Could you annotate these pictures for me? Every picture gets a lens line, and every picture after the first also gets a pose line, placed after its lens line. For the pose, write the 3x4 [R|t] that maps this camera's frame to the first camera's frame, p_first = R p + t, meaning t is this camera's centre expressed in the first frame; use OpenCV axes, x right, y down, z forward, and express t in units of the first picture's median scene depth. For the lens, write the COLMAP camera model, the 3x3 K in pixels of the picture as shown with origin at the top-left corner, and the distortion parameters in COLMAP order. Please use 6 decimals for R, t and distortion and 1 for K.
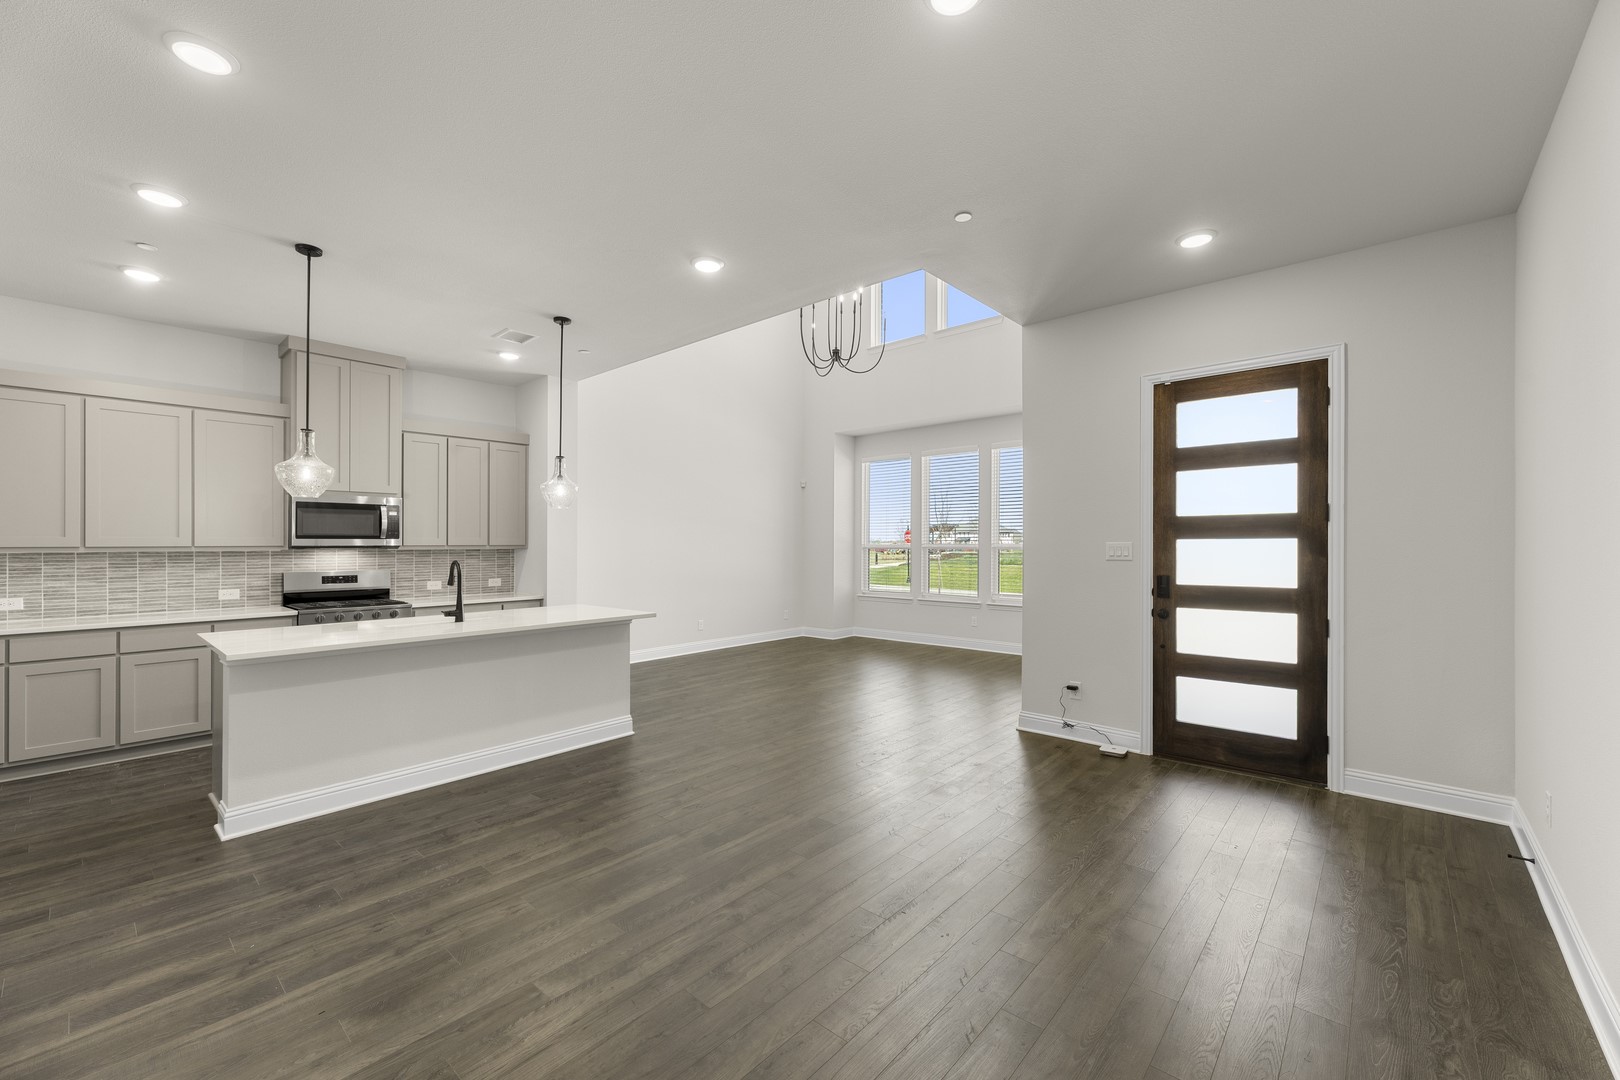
lens RADIAL K [[645.7, 0, 814.3], [0, 645.7, 540.7], [0, 0, 1]] dist [0.003509, -0.000790]
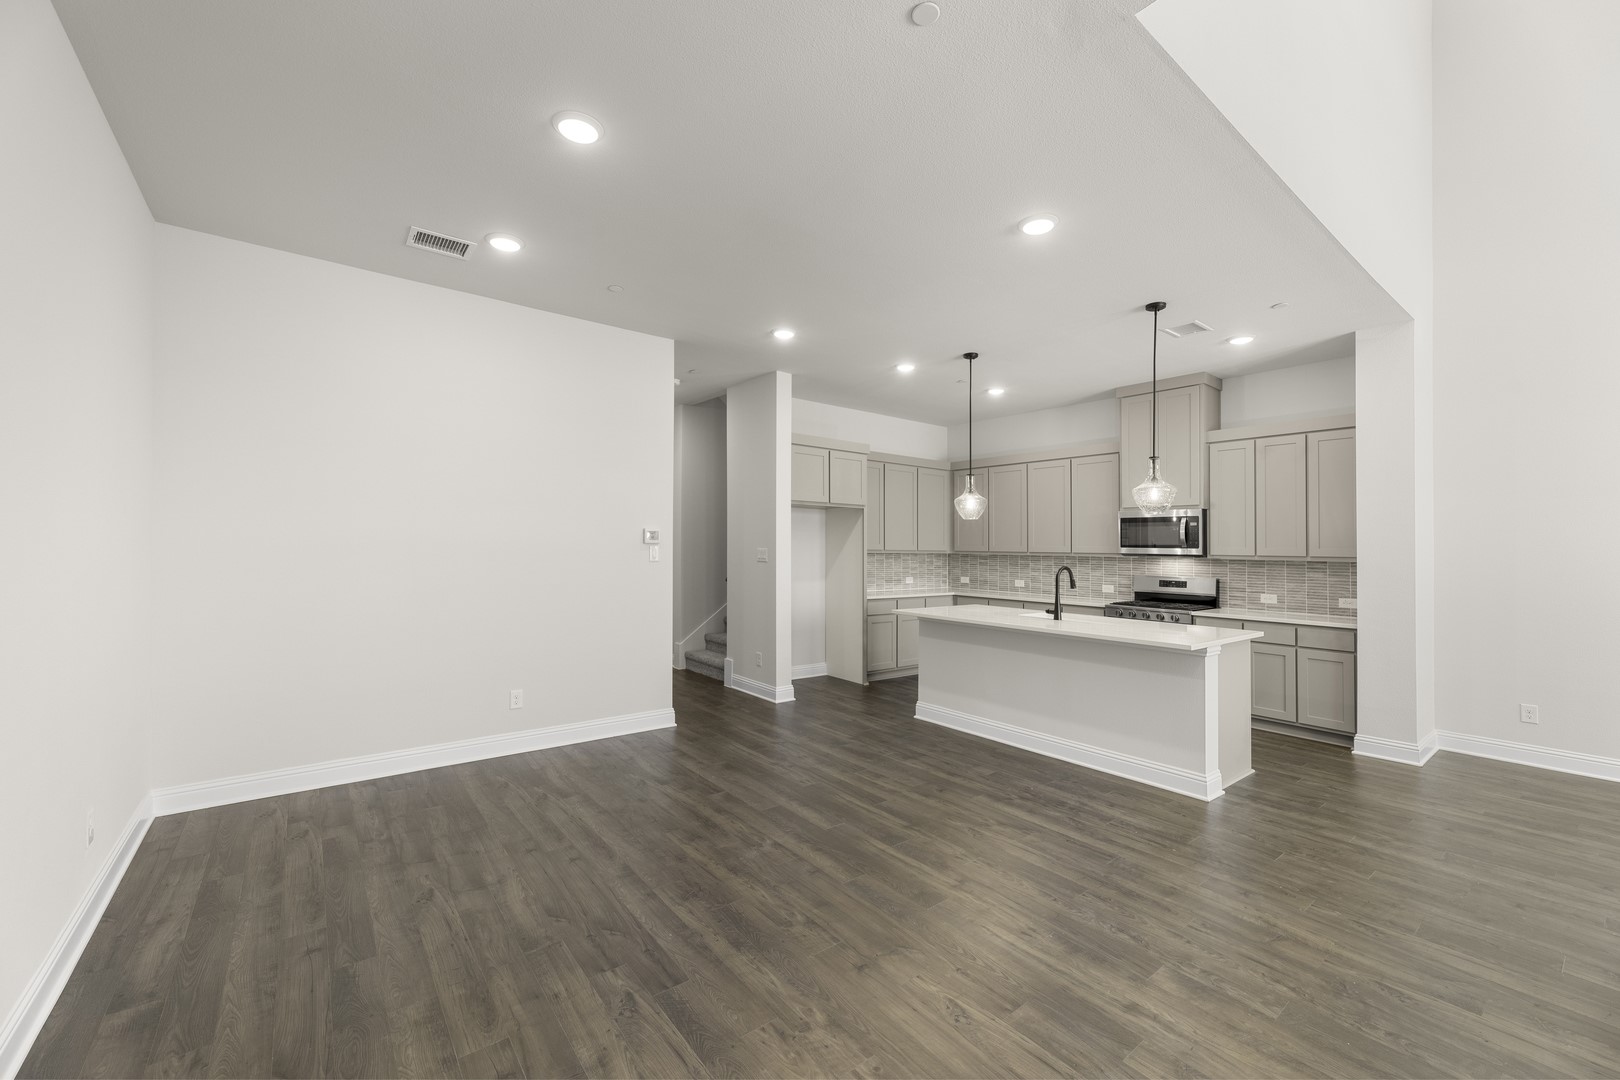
lens RADIAL K [[645.7, 0, 820.4], [0, 645.7, 522.7], [0, 0, 1]] dist [0.003509, -0.000790]
pose [[-0.168344, -0.037777, -0.985004, 0.679957], [-0.009760, 0.999280, -0.036657, 0.000306], [0.985680, 0.003443, -0.168592, 0.806173]]
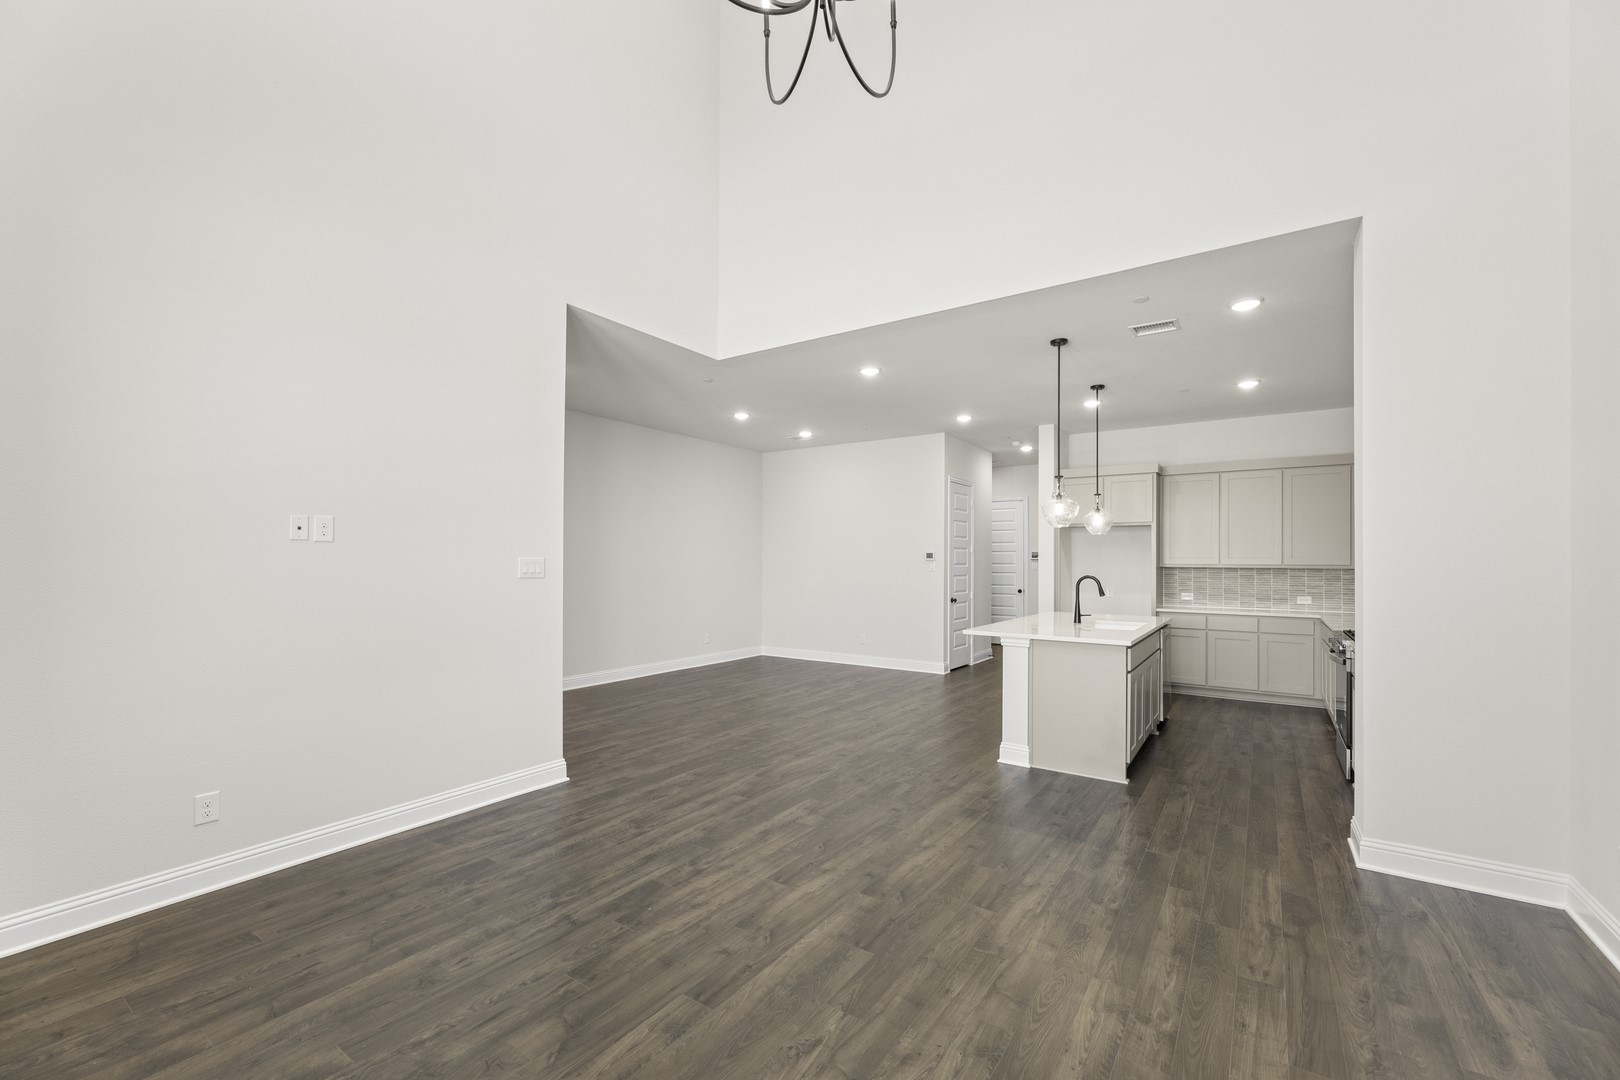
lens RADIAL K [[645.7, 0, 812.5], [0, 645.7, 563.9], [0, 0, 1]] dist [0.003509, -0.000790]
pose [[-0.992917, 0.001480, -0.118805, 0.122438], [0.002462, 0.999964, -0.008122, 0.018435], [0.118789, -0.008357, -0.992884, 2.281857]]
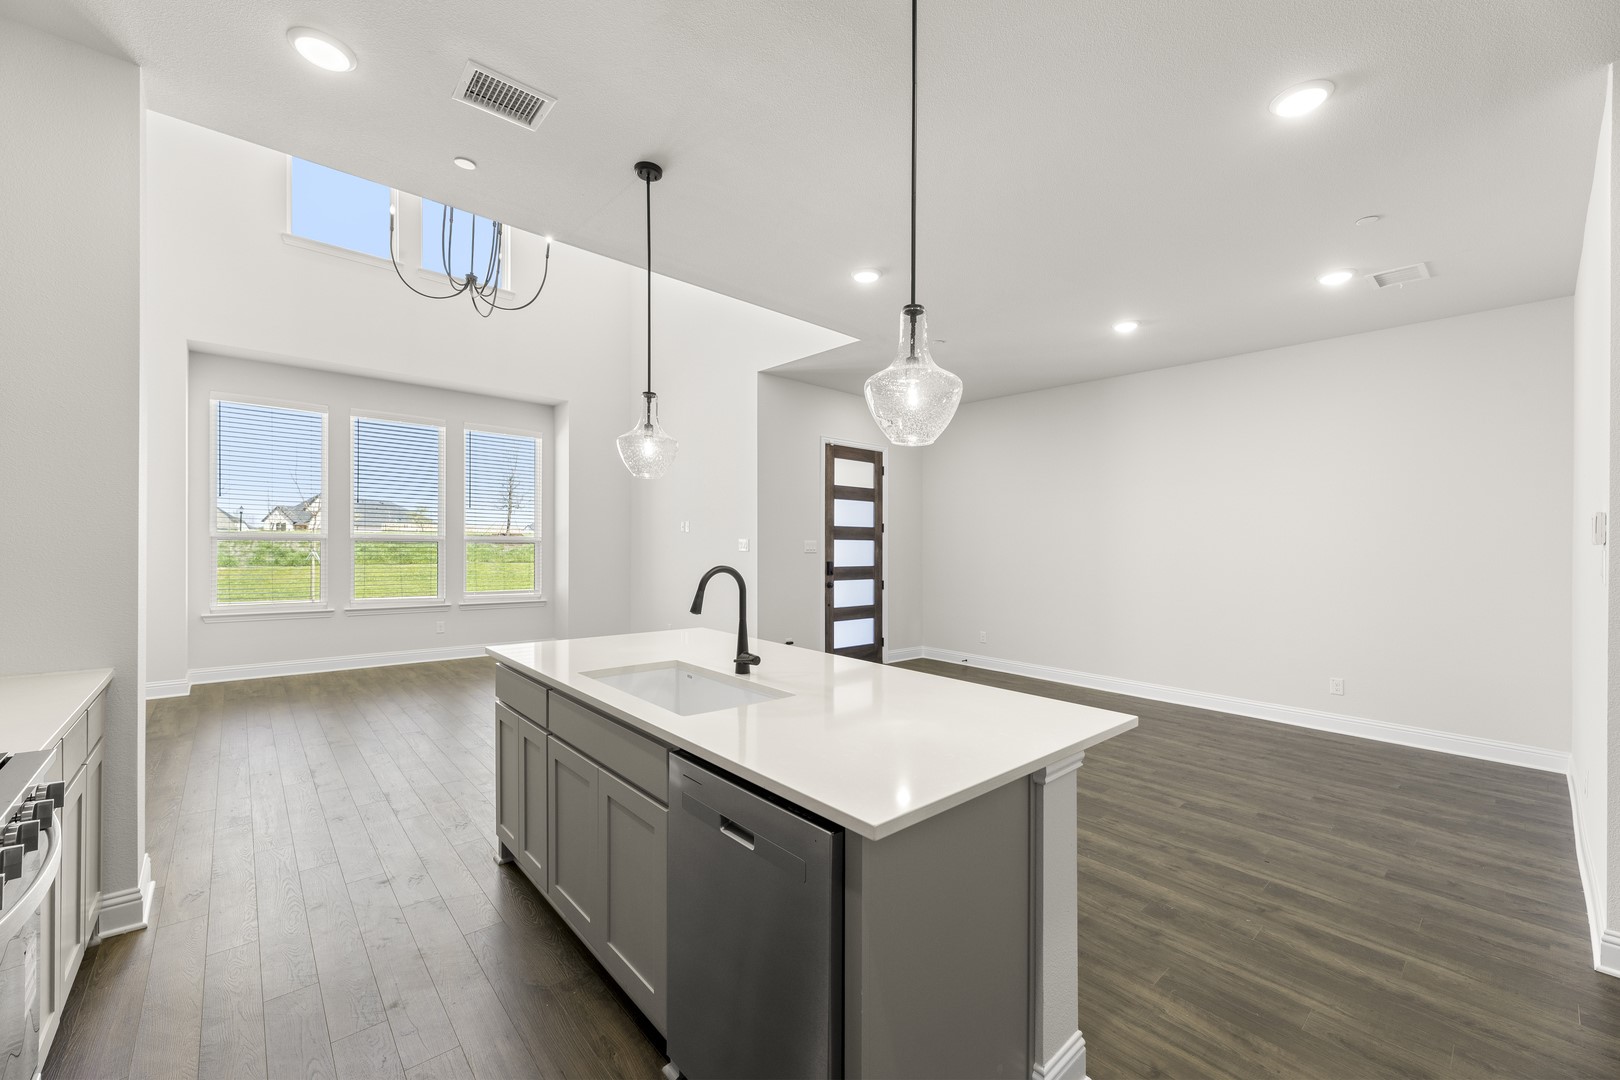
lens RADIAL K [[645.7, 0, 802.5], [0, 645.7, 501.1], [0, 0, 1]] dist [0.003509, -0.000790]
pose [[0.128624, 0.068516, 0.989324, -1.172744], [-0.020007, 0.997587, -0.066487, 0.012403], [-0.991492, -0.011242, 0.129685, 0.907288]]
